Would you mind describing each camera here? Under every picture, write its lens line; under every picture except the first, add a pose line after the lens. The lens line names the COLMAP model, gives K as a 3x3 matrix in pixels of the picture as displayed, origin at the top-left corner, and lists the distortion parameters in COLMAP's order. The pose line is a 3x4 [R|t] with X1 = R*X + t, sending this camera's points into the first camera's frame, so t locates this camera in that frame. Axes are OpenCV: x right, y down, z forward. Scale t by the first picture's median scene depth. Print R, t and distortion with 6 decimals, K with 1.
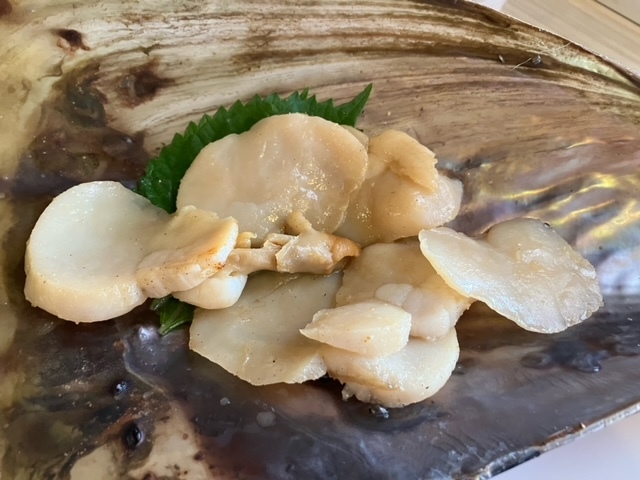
lens RADIAL K [[540.0, 0, 320.0], [0, 540.0, 240.0], [0, 0, 1]] dist [-0.047980, 0.002846]
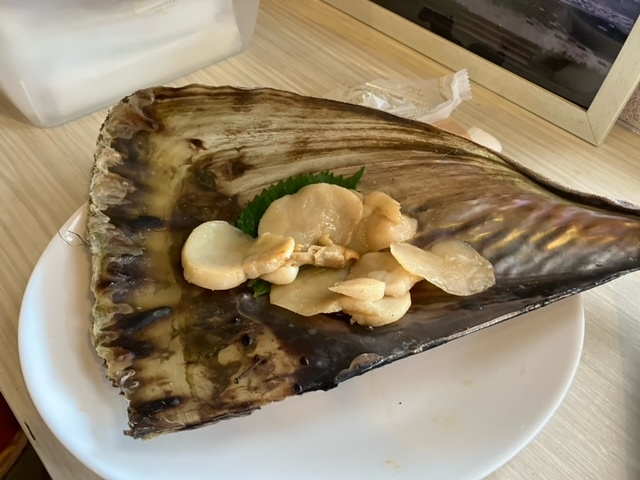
lens RADIAL K [[540.0, 0, 320.0], [0, 540.0, 240.0], [0, 0, 1]] dist [-0.047980, 0.002846]
pose [[0.999687, -0.014722, -0.020213, -0.020240], [0.012009, 0.991662, -0.128307, 0.189882], [0.021934, 0.128024, 0.991529, -0.784528]]
